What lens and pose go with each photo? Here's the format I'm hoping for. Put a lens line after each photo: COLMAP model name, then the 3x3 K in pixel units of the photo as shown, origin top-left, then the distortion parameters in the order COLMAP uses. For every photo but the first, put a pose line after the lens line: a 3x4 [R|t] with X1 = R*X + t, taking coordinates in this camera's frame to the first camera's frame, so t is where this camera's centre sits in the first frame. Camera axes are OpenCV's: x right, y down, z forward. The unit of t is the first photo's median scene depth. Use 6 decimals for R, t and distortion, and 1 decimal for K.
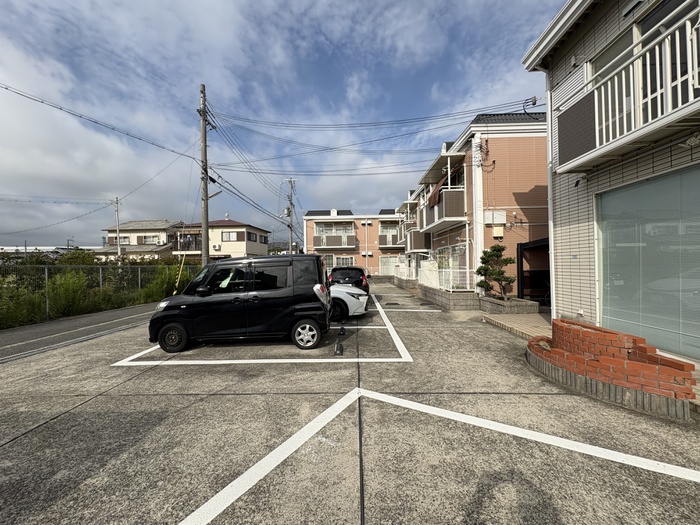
lens RADIAL K [[279.5, 0, 350.0], [0, 279.5, 262.5], [0, 0, 1]] dist [0.004466, -0.000416]
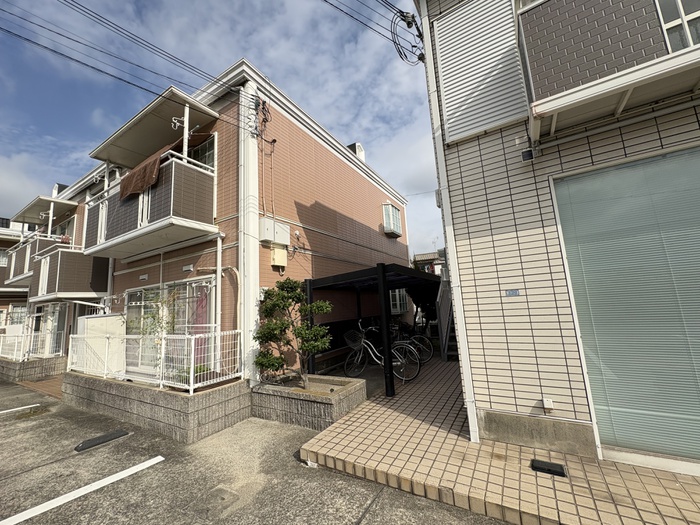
lens RADIAL K [[278.3, 0, 350.0], [0, 278.3, 262.5], [0, 0, 1]] dist [-0.001062, 0.000190]
pose [[0.497309, 0.121480, 0.859026, 0.121246], [0.040553, 0.985811, -0.162886, -0.002113], [-0.866625, 0.115841, 0.485326, 0.633777]]
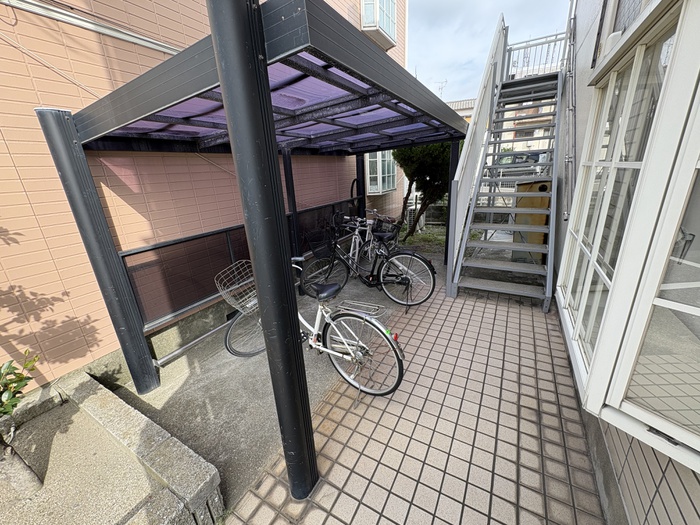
lens RADIAL K [[278.3, 0, 350.0], [0, 278.3, 262.5], [0, 0, 1]] dist [-0.001062, 0.000190]
pose [[0.471575, -0.284774, 0.834578, 0.522149], [0.040990, 0.952476, 0.301842, -0.022270], [-0.880873, -0.108132, 0.460836, 0.752342]]
